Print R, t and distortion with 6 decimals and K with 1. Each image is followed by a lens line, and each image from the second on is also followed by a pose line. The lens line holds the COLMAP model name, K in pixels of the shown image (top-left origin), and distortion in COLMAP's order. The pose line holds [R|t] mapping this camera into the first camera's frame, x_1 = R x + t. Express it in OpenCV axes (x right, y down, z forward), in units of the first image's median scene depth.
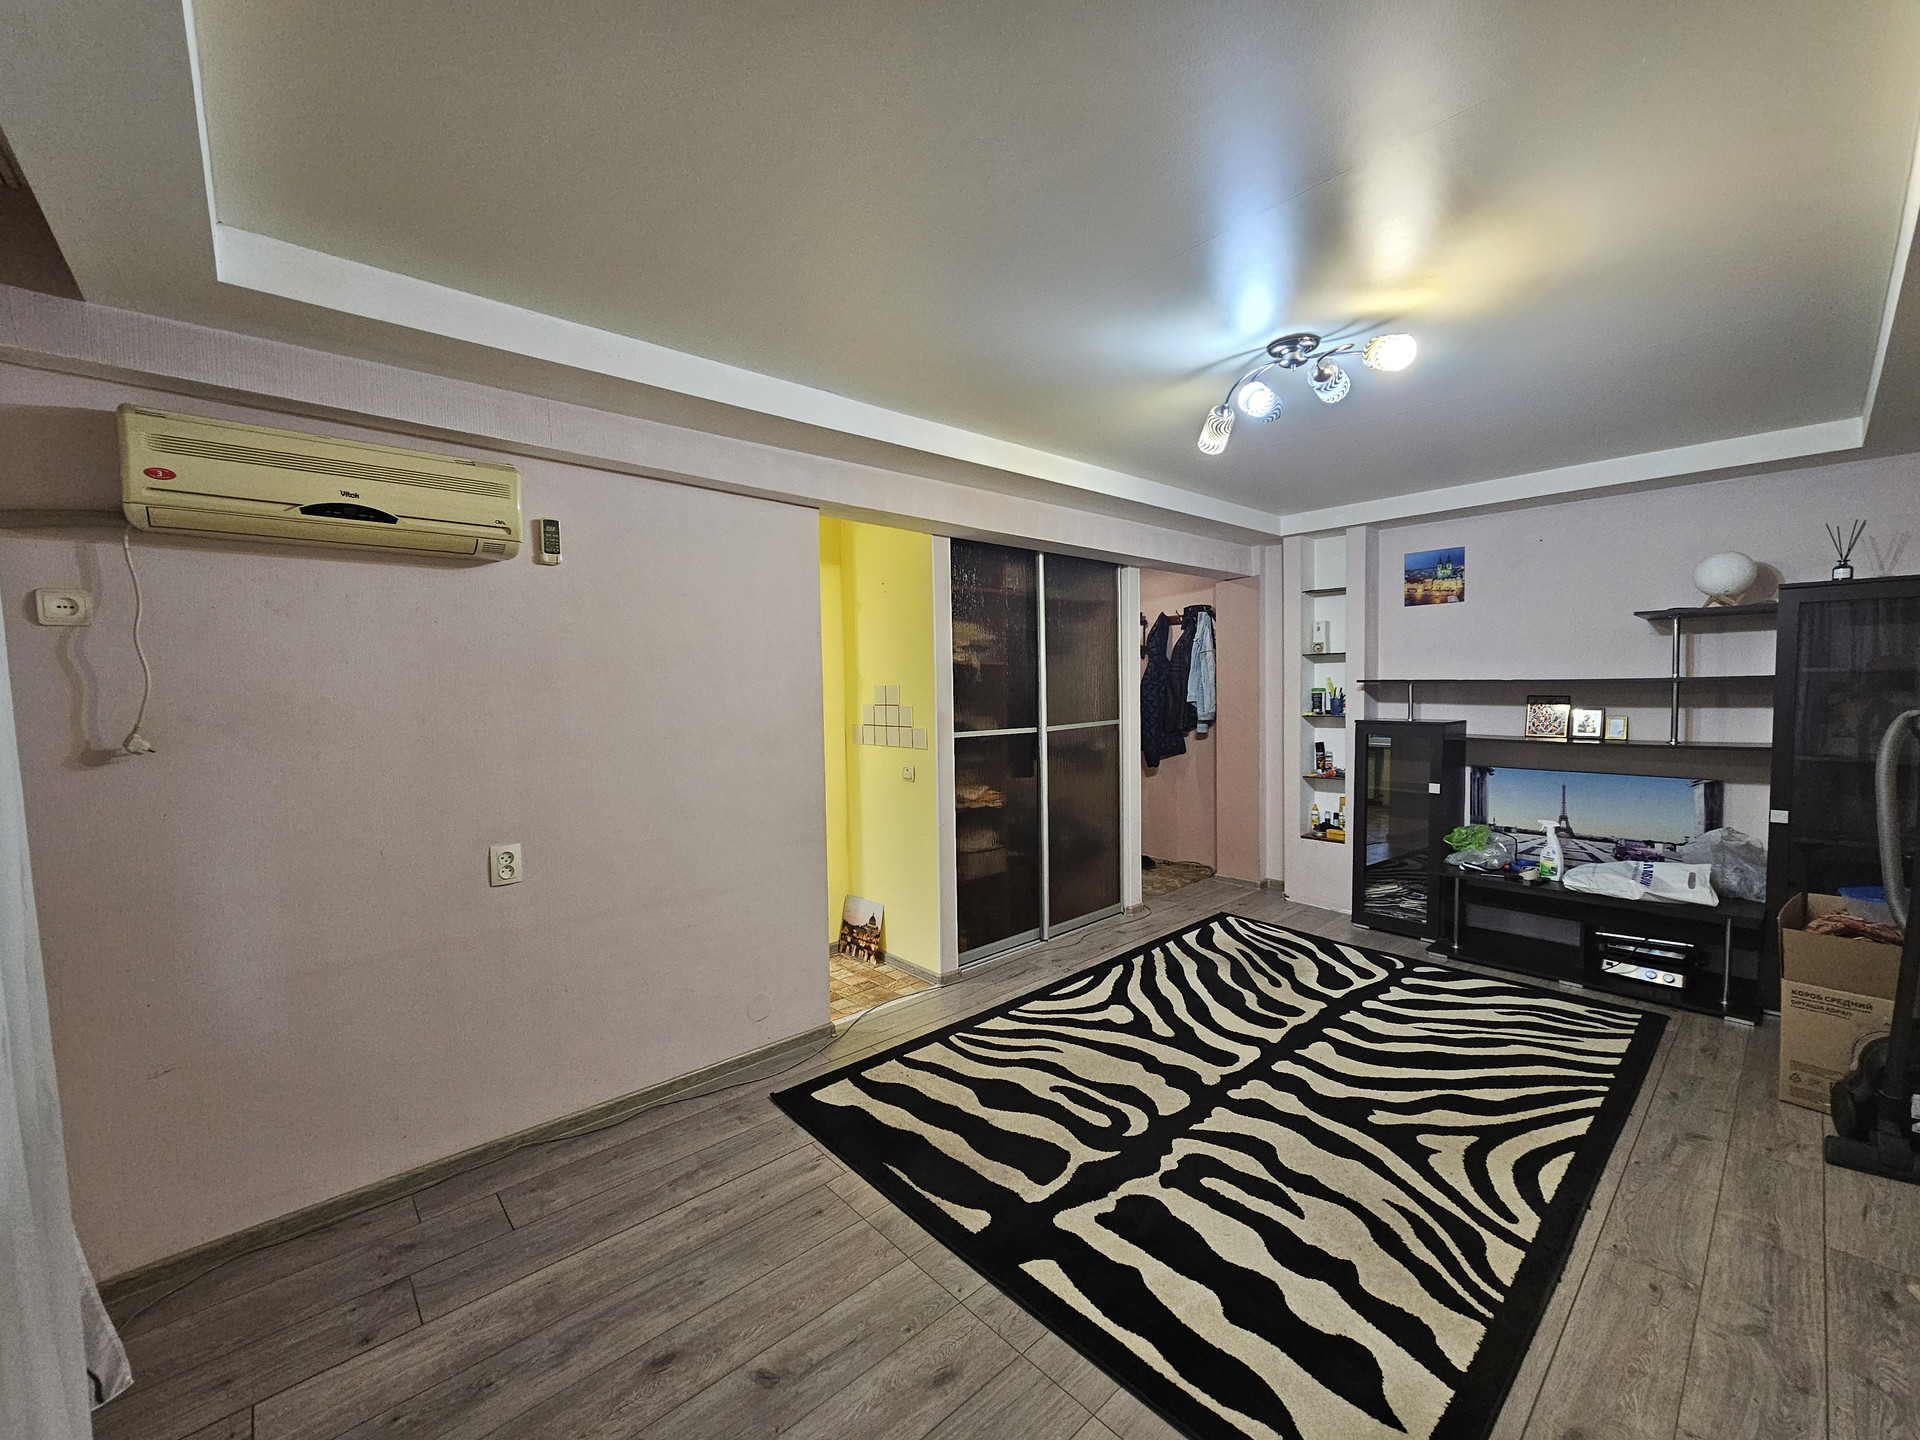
lens RADIAL K [[782.7, 0, 956.1], [0, 782.7, 725.0], [0, 0, 1]] dist [0.000567, 0.000744]
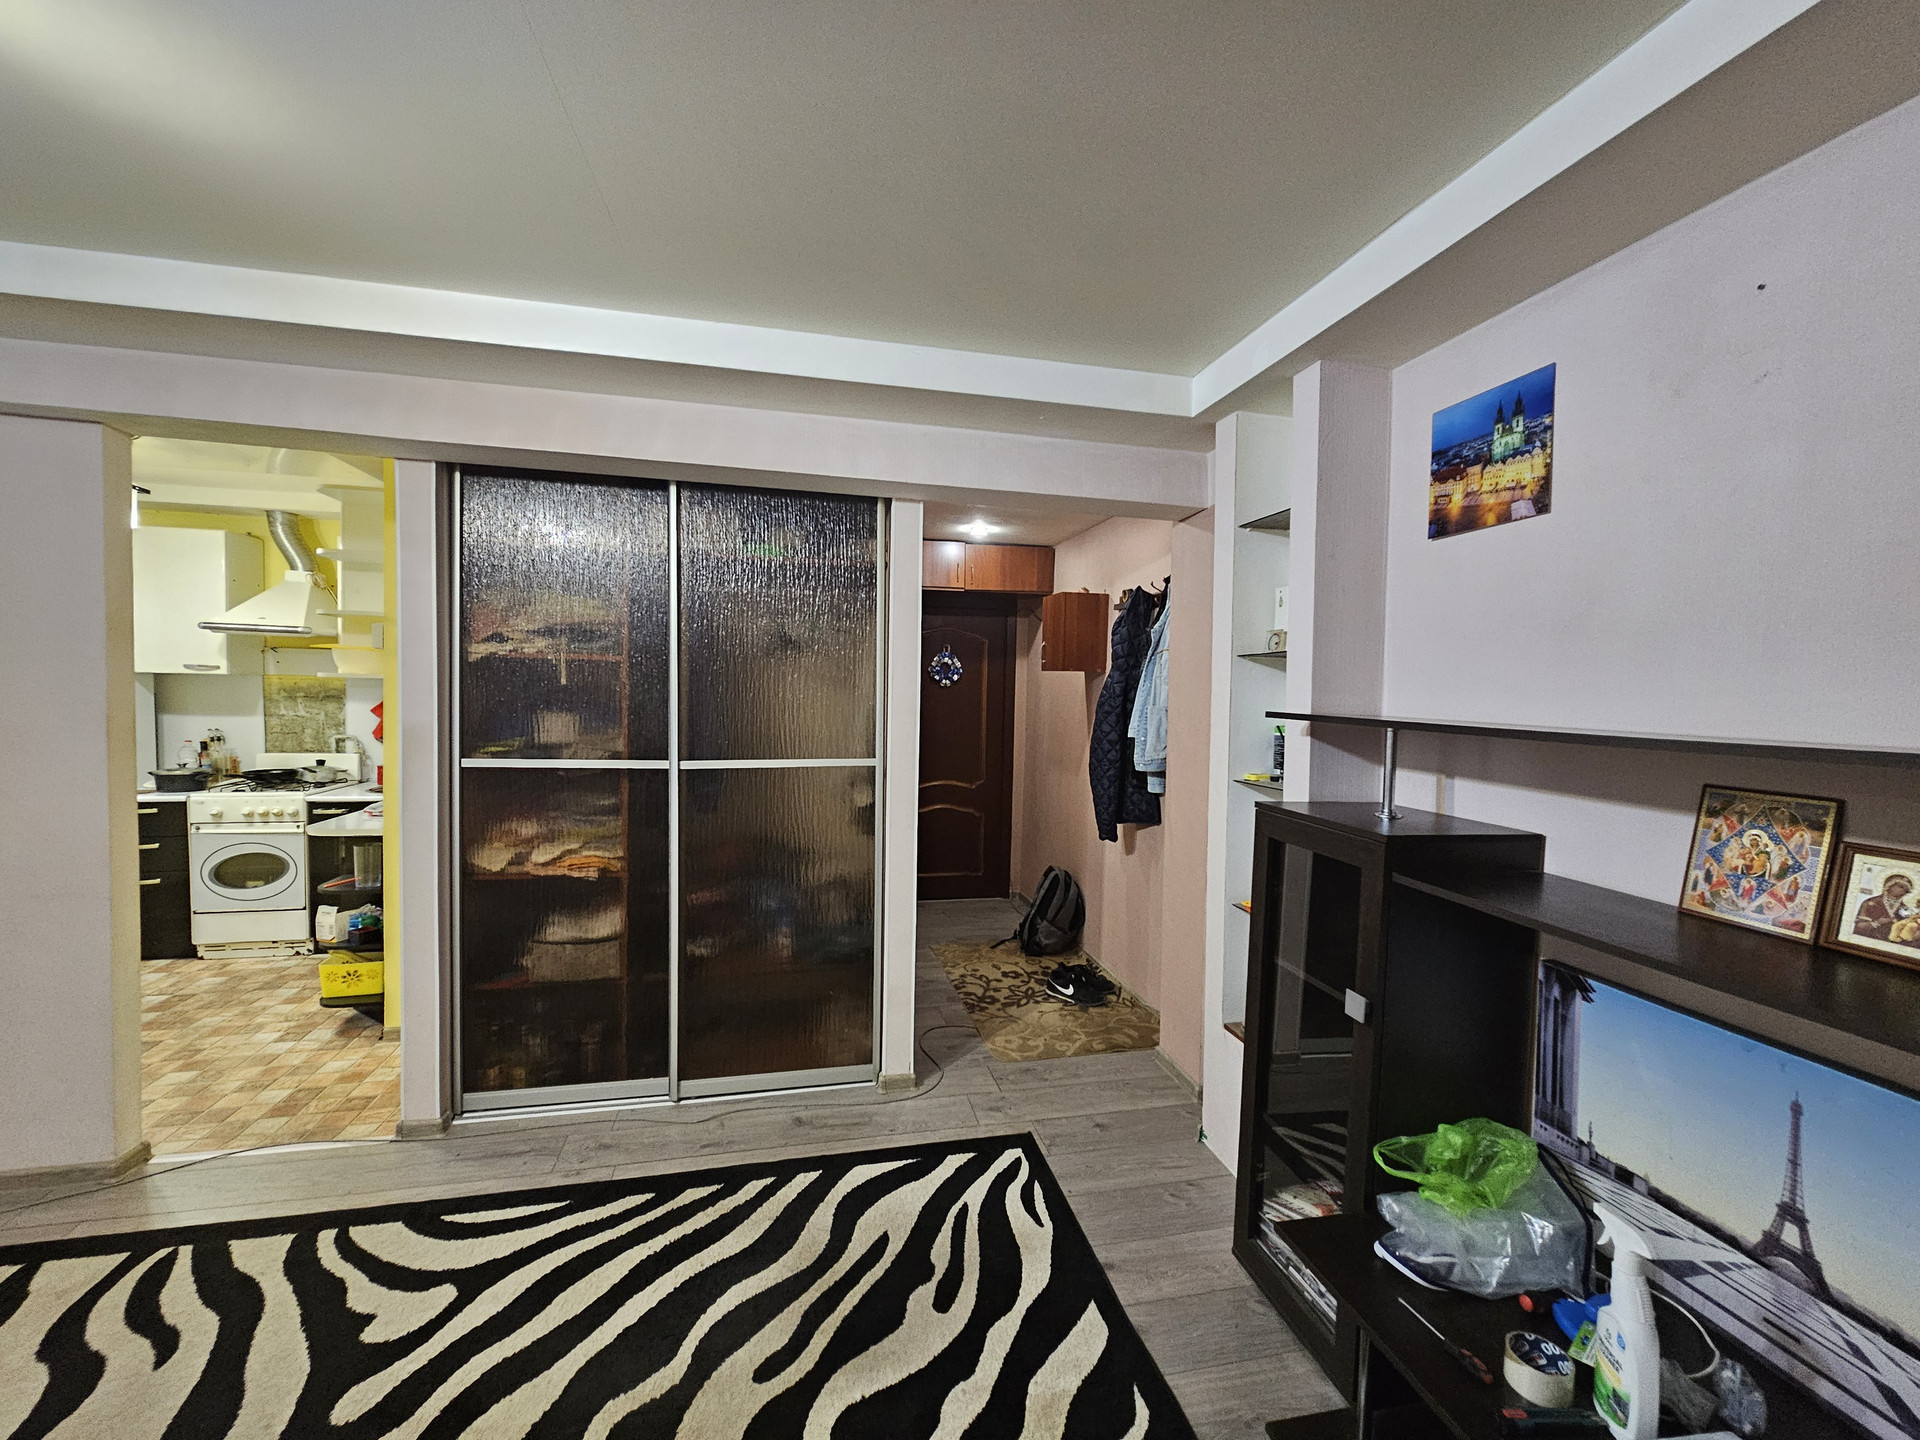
lens RADIAL K [[785.4, 0, 960.0], [0, 785.4, 722.5], [0, 0, 1]] dist [-0.009197, 0.005468]
pose [[0.870147, 0.055778, -0.489625, 0.791011], [-0.063039, 0.998010, 0.001661, -0.056313], [0.488743, 0.029420, 0.871931, 0.727575]]
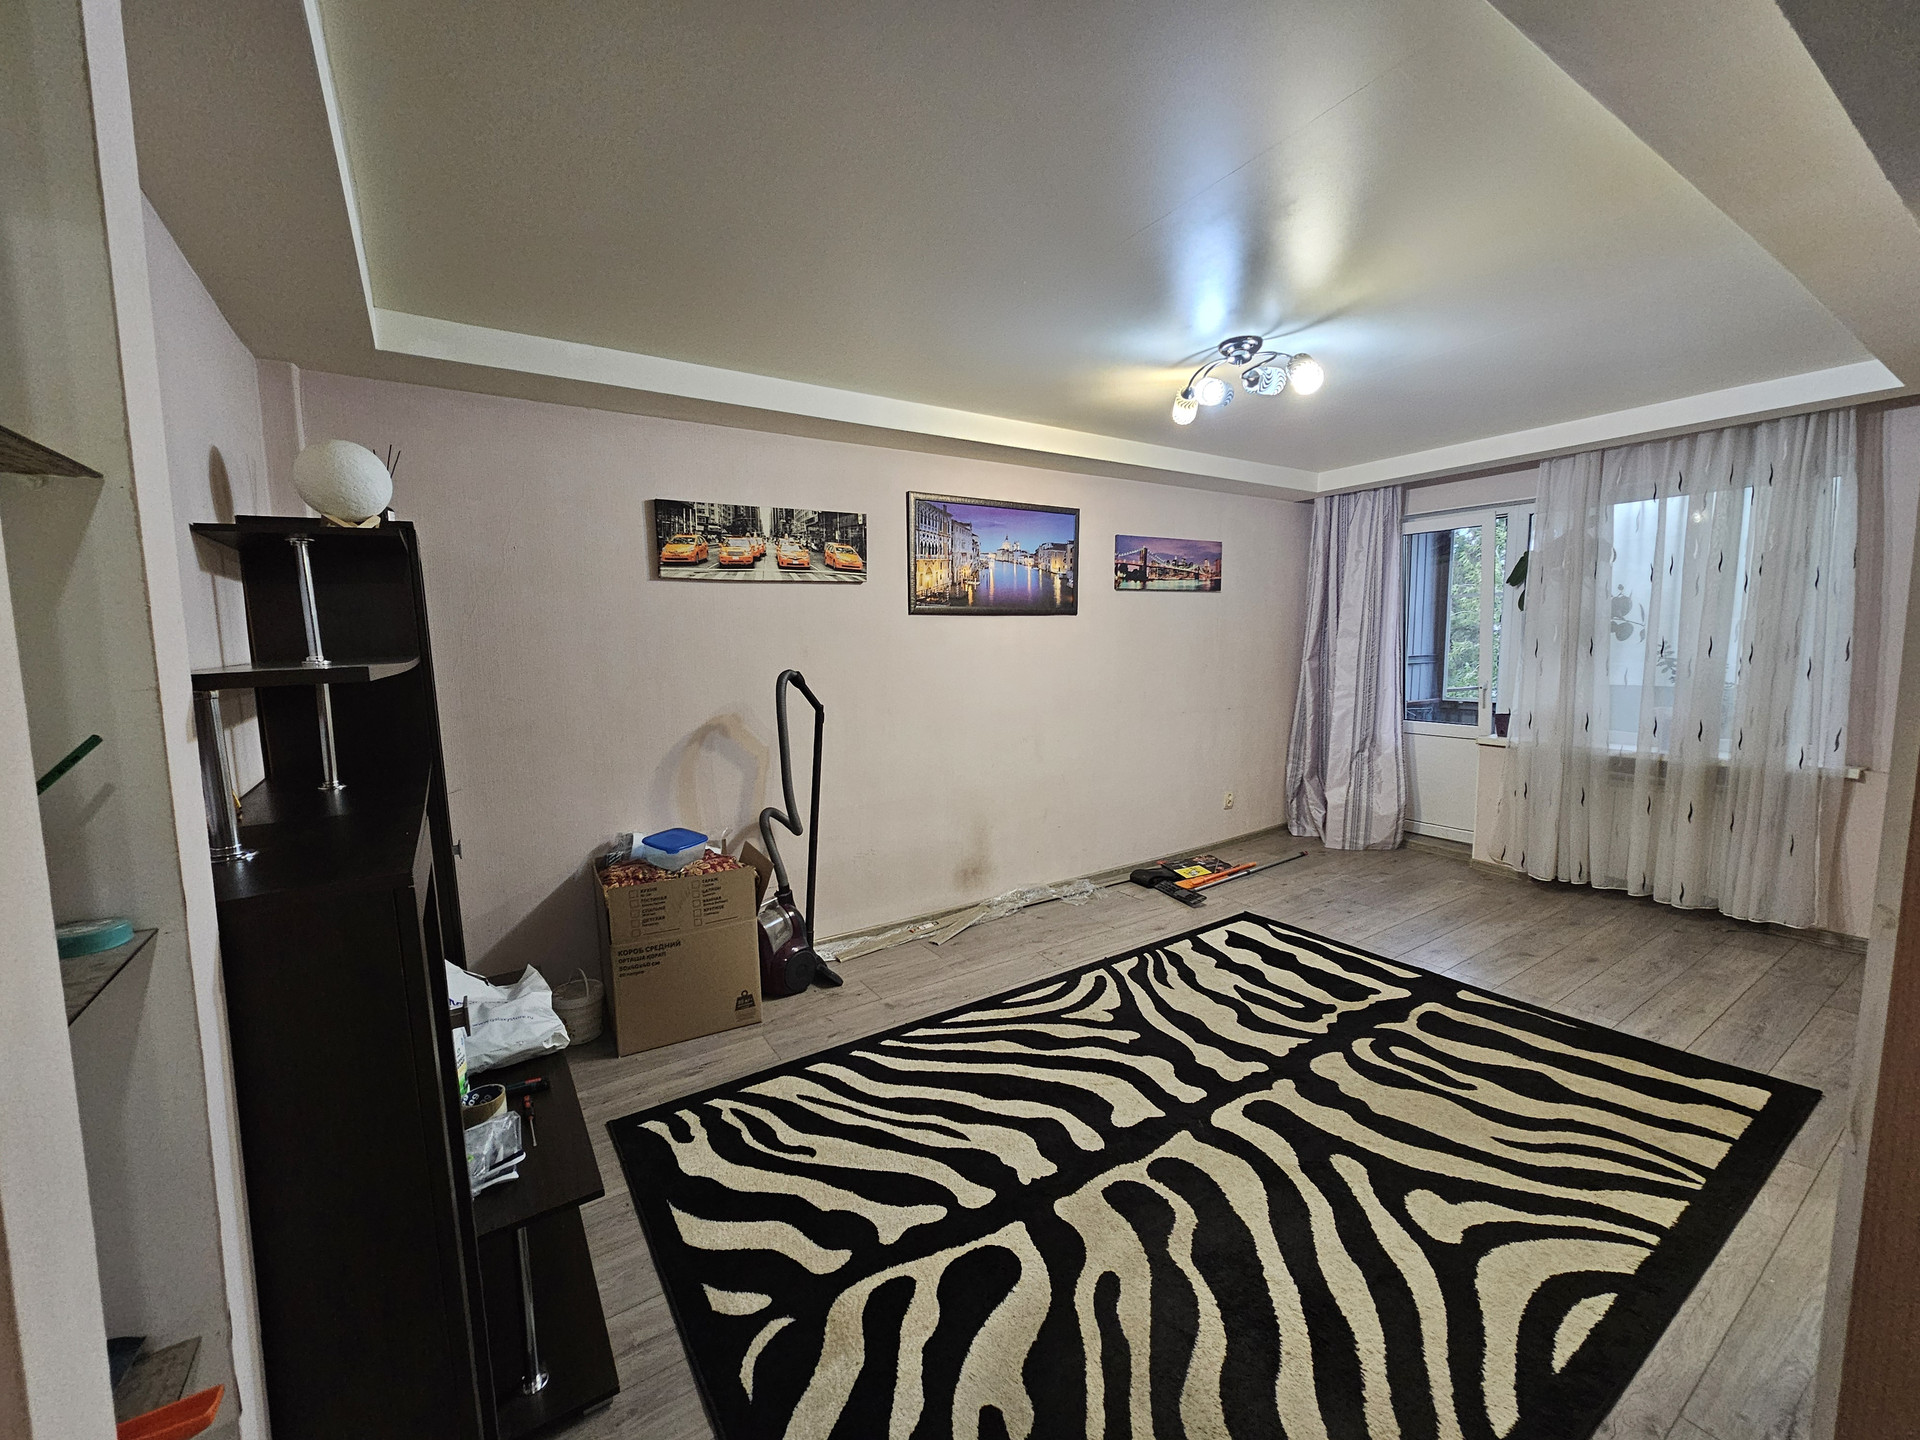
lens RADIAL K [[782.7, 0, 956.1], [0, 782.7, 725.0], [0, 0, 1]] dist [0.000567, 0.000744]
pose [[-0.987975, 0.019049, 0.153434, 0.471682], [0.044255, 0.985701, 0.162587, -0.093887], [-0.148143, 0.167422, -0.974691, 1.591535]]
